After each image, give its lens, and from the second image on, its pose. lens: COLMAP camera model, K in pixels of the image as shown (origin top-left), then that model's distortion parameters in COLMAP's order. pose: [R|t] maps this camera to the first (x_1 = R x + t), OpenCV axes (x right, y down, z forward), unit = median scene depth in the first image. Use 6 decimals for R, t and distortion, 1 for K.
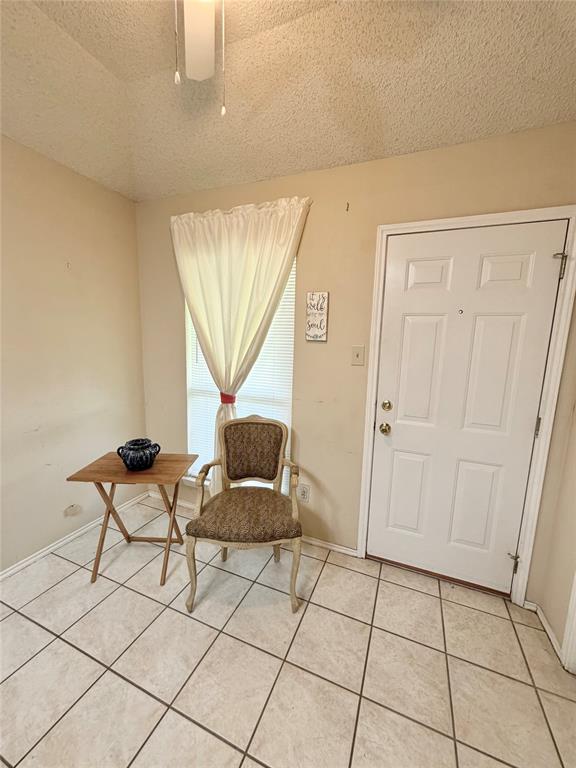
lens RADIAL K [[304.8, 0, 285.9], [0, 304.8, 382.8], [0, 0, 1]] dist [-0.000465, -0.000527]
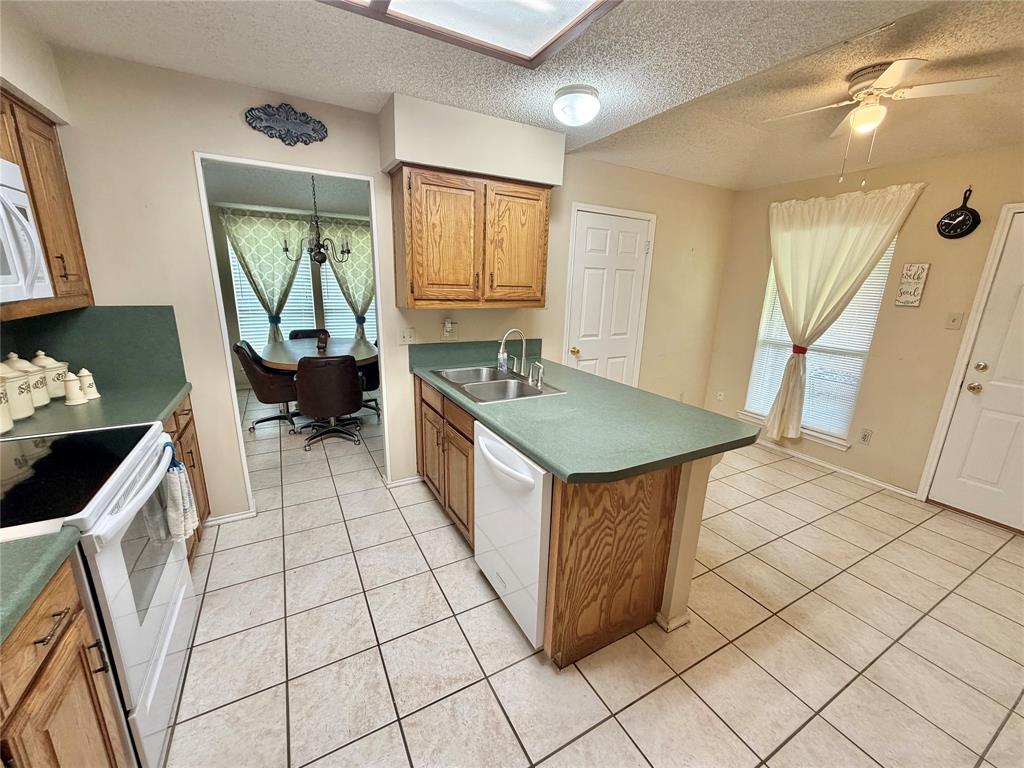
lens RADIAL K [[406.4, 0, 509.0], [0, 406.4, 383.4], [0, 0, 1]] dist [-0.000465, -0.000527]
pose [[0.780809, 0.151969, -0.606005, -0.102440], [-0.107736, 0.988187, 0.108997, 0.150377], [0.615410, -0.019817, 0.787958, -1.168403]]
